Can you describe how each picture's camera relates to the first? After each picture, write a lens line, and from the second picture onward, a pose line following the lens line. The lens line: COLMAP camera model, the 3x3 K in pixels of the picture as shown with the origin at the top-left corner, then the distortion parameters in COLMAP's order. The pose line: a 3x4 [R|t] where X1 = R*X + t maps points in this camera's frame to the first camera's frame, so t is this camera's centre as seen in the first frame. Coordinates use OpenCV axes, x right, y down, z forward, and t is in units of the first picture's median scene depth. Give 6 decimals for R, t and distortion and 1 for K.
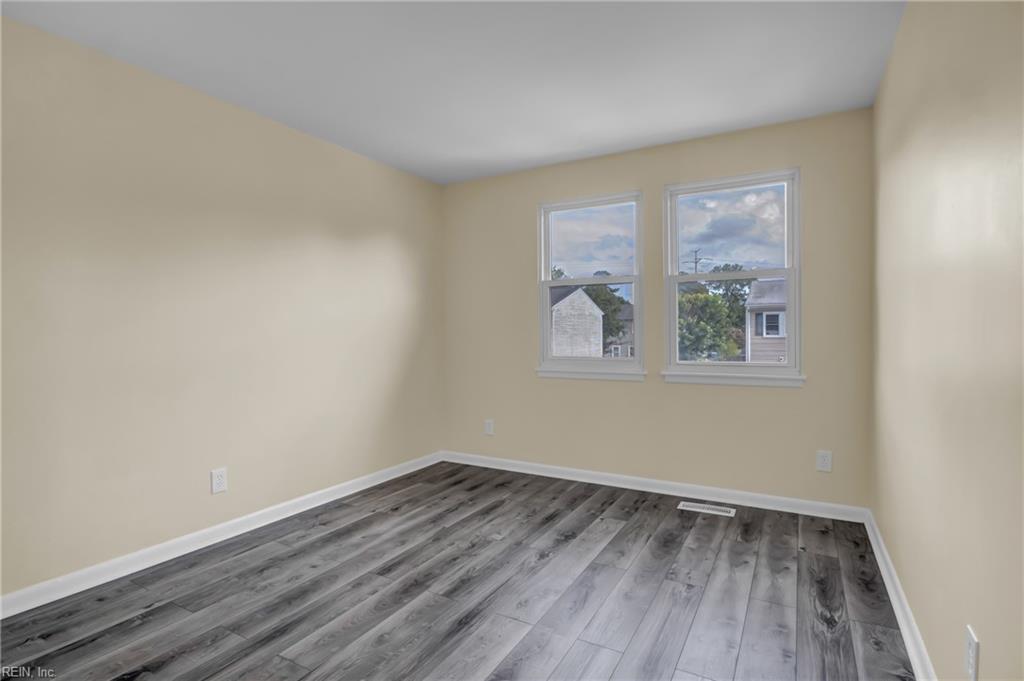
lens RADIAL K [[526.2, 0, 508.7], [0, 526.2, 338.5], [0, 0, 1]] dist [-0.007610, -0.000828]
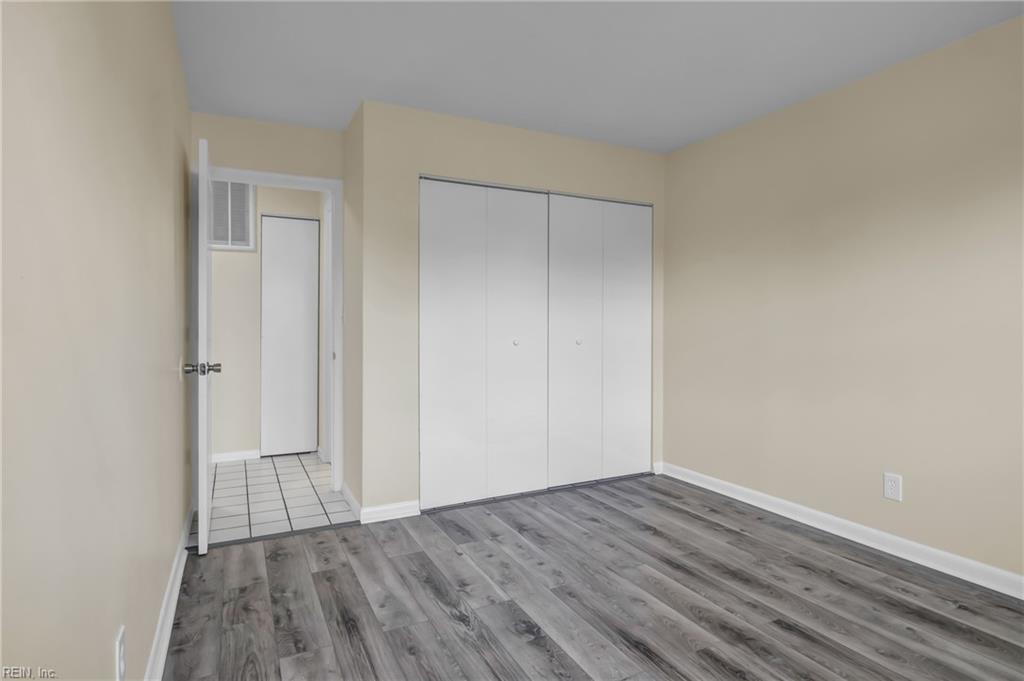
lens RADIAL K [[526.2, 0, 508.4], [0, 526.2, 334.8], [0, 0, 1]] dist [-0.007610, -0.000828]
pose [[-0.553049, 0.021260, -0.832878, 0.672560], [-0.009894, 0.999436, 0.032081, -0.017763], [0.833090, 0.025983, -0.552527, 1.121950]]
